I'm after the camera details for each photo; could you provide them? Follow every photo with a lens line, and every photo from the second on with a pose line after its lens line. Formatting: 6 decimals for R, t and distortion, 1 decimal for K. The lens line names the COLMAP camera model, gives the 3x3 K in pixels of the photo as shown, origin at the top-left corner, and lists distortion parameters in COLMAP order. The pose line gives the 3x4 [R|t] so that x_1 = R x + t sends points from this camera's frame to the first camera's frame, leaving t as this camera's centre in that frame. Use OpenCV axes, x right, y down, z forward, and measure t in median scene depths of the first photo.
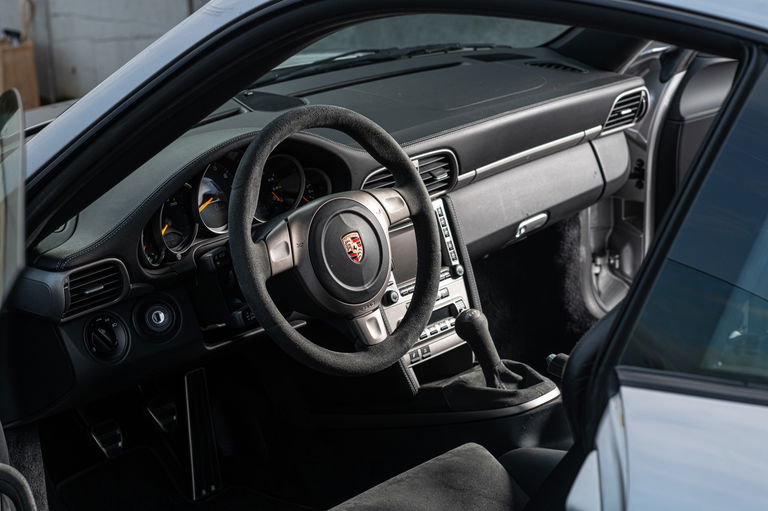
lens RADIAL K [[1798.9, 0, 384.0], [0, 1798.9, 255.5], [0, 0, 1]] dist [-0.069263, -0.440327]
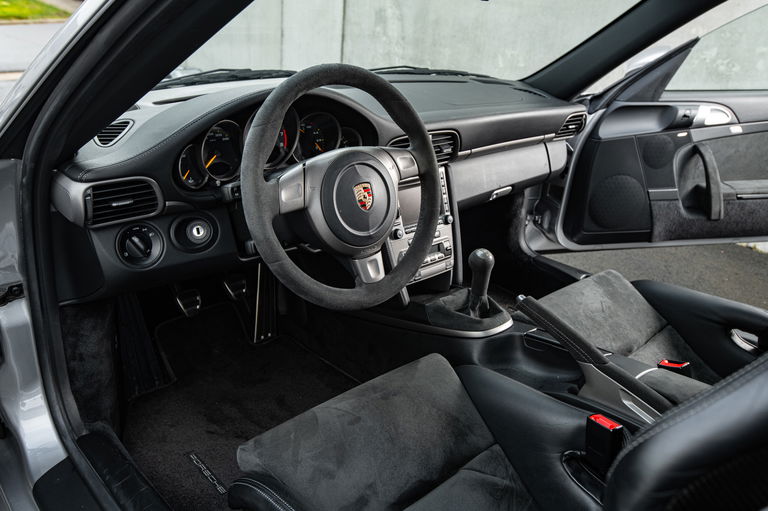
lens RADIAL K [[577.8, 0, 384.1], [0, 577.8, 227.7], [0, 0, 1]] dist [0.040791, -0.000093]
pose [[0.989580, 0.137450, -0.042873, 0.011608], [-0.134136, 0.988312, 0.072439, -0.011241], [0.052328, -0.065934, 0.996451, 0.556298]]
